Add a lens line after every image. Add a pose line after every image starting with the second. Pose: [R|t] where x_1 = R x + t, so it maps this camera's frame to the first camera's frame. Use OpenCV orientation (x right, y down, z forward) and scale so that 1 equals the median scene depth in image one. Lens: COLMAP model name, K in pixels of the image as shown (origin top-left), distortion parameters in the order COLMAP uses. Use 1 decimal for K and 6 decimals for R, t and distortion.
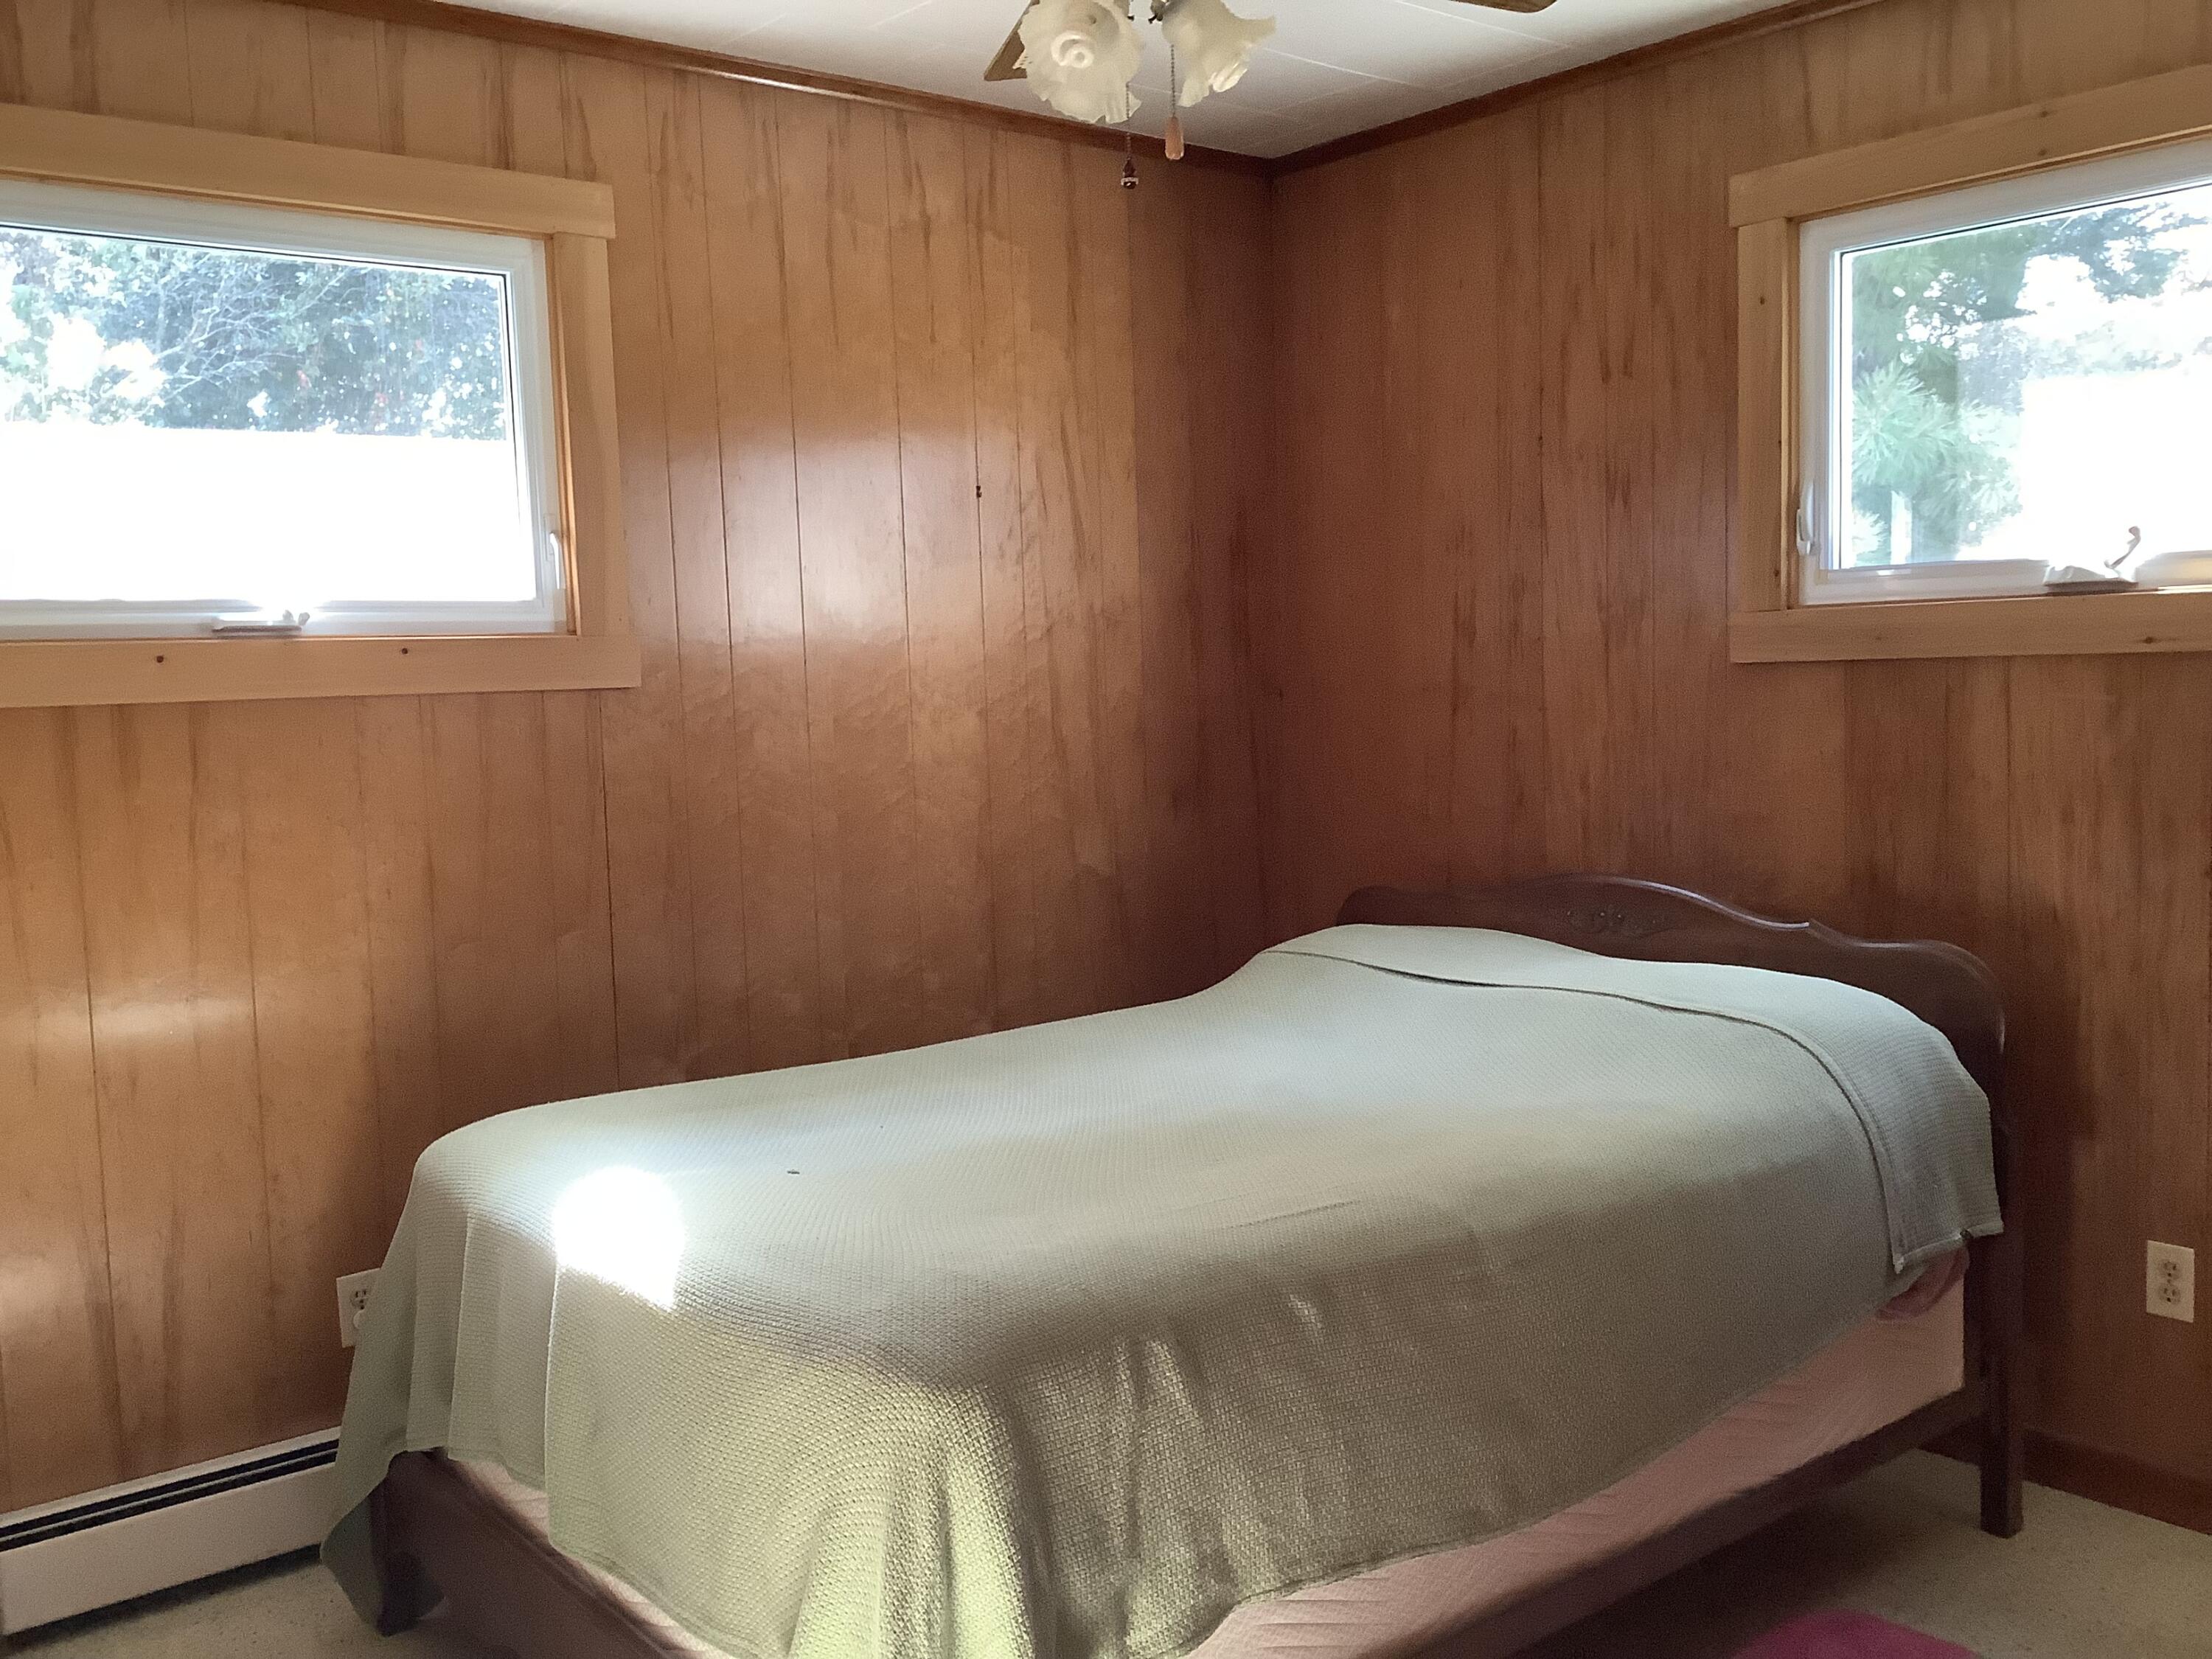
lens RADIAL K [[2004.2, 0, 1098.3], [0, 2004.2, 835.7], [0, 0, 1]] dist [0.110516, -0.205364]
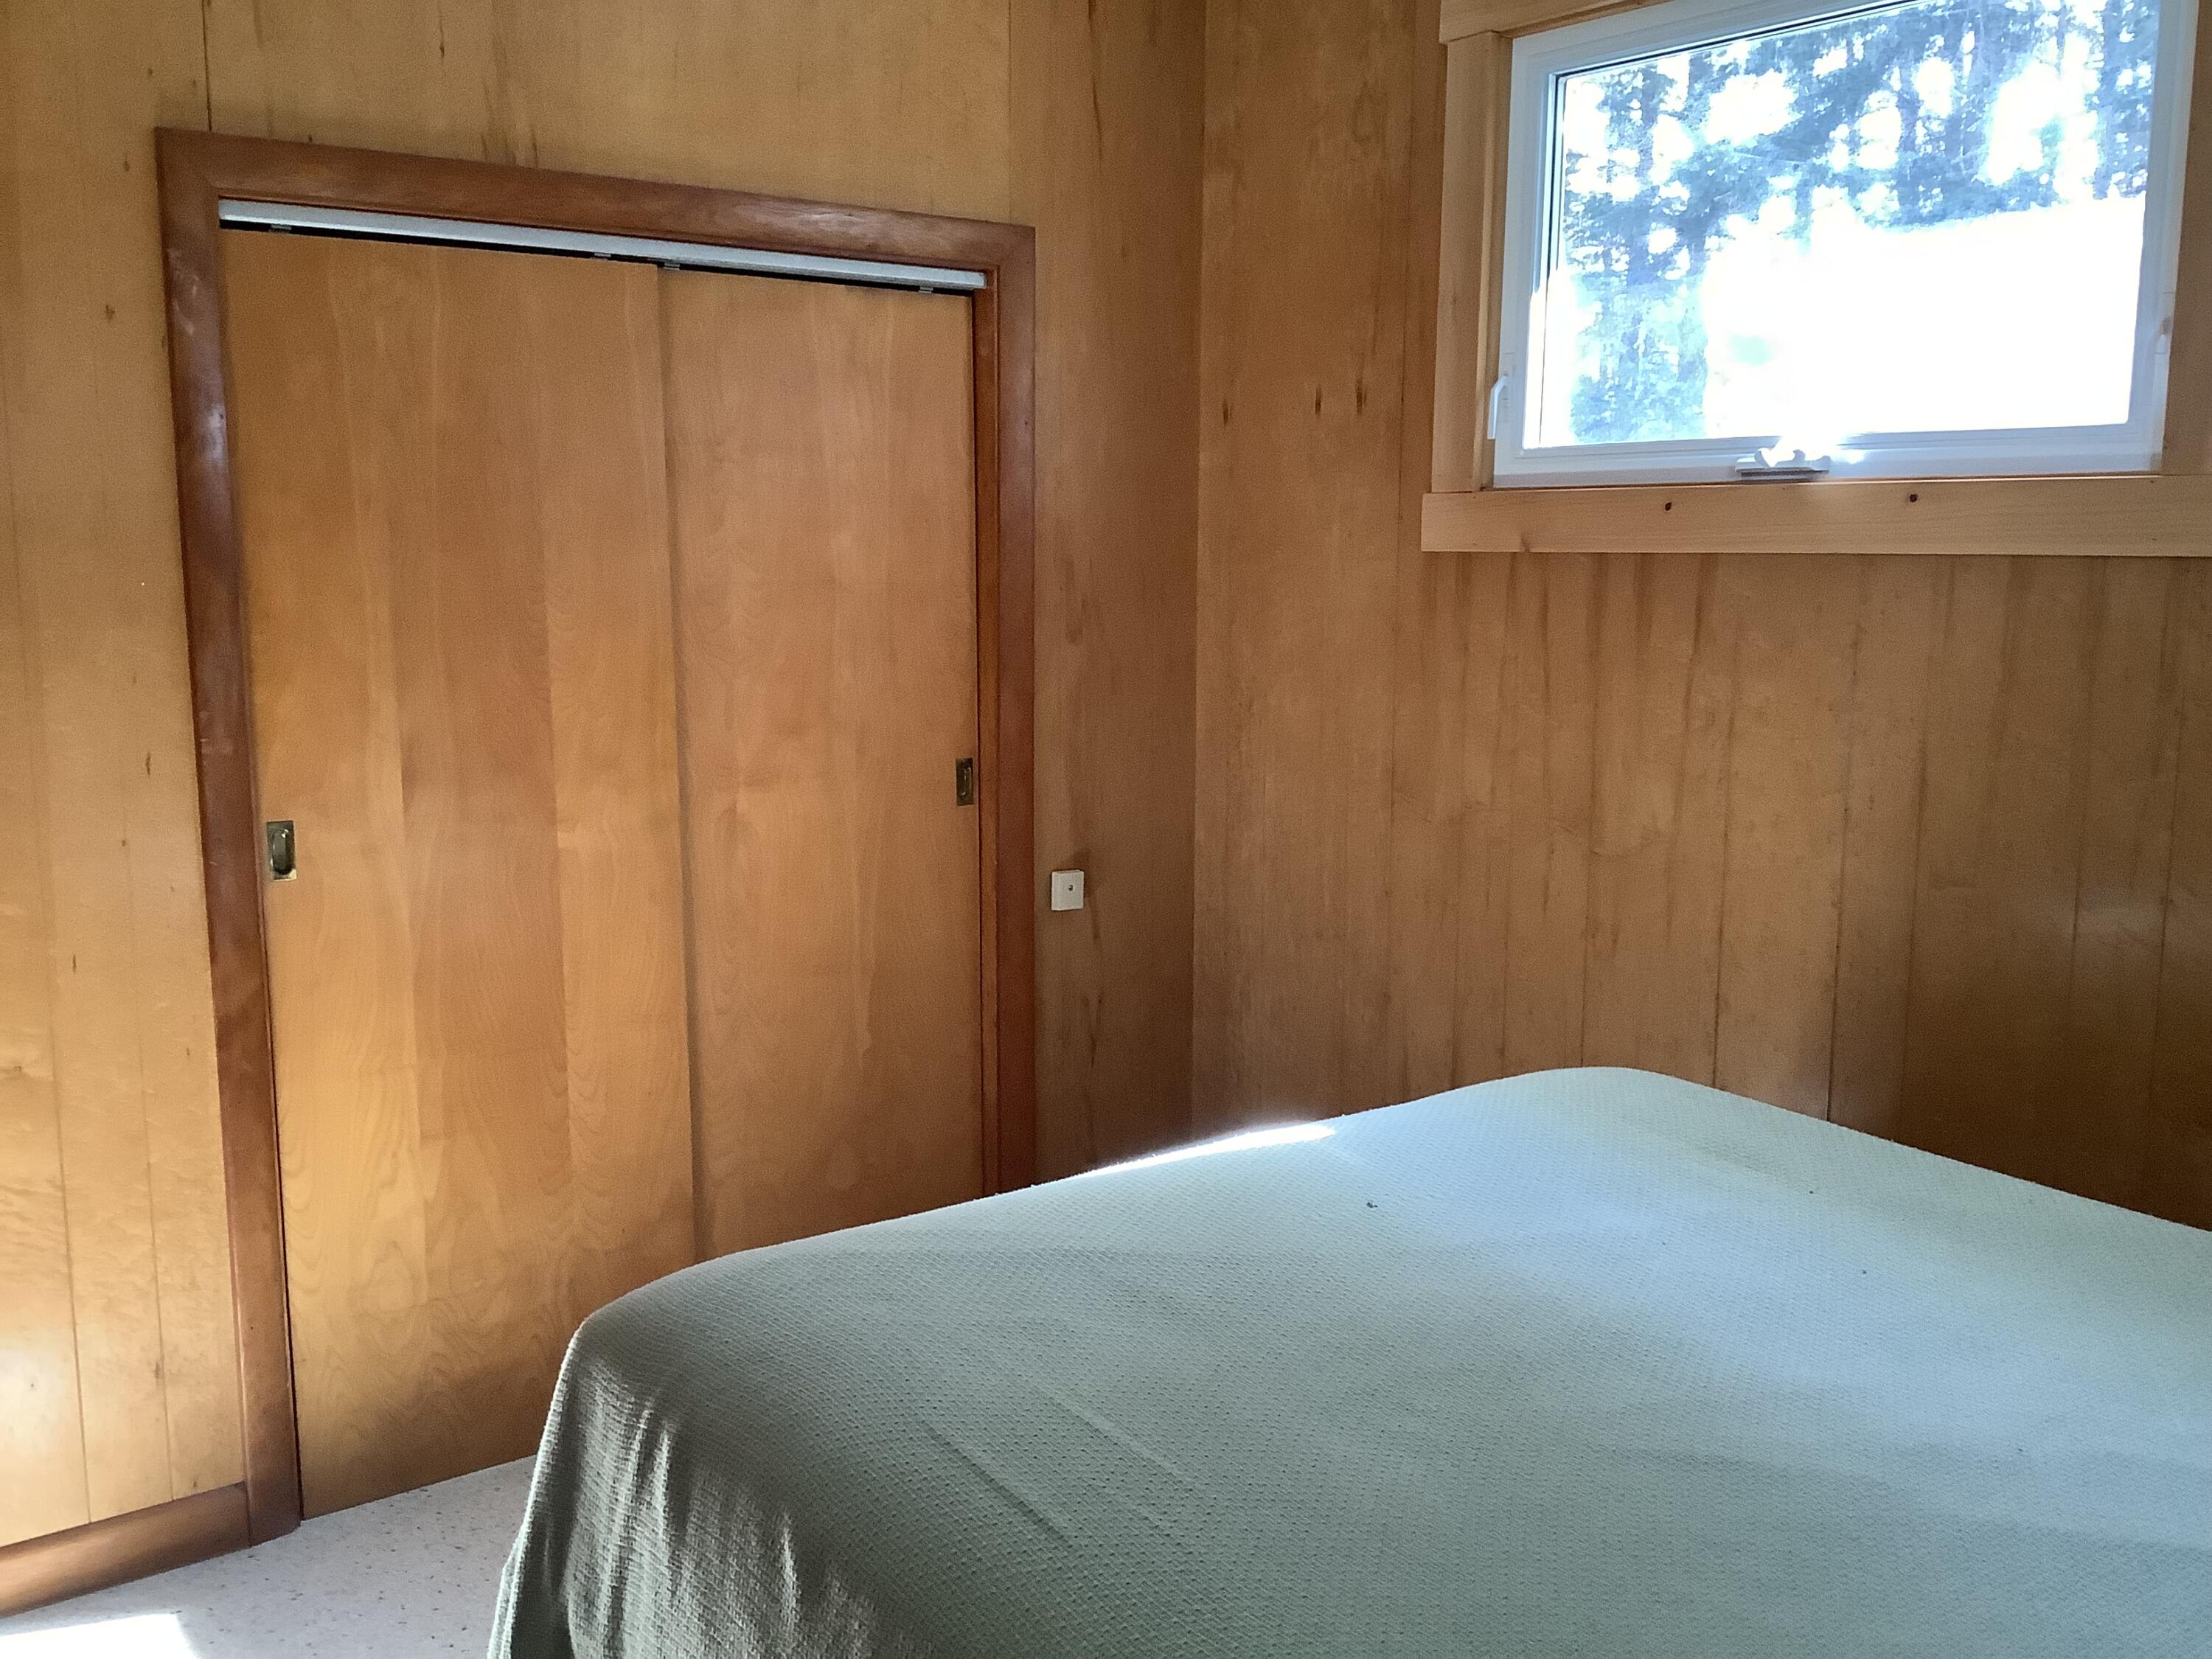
lens RADIAL K [[2004.2, 0, 1098.3], [0, 2004.2, 835.7], [0, 0, 1]] dist [0.110516, -0.205364]
pose [[-0.024599, 0.176560, -0.983983, 0.455710], [-0.089589, 0.979931, 0.178072, -0.075338], [0.995675, 0.092534, -0.008288, 0.711777]]
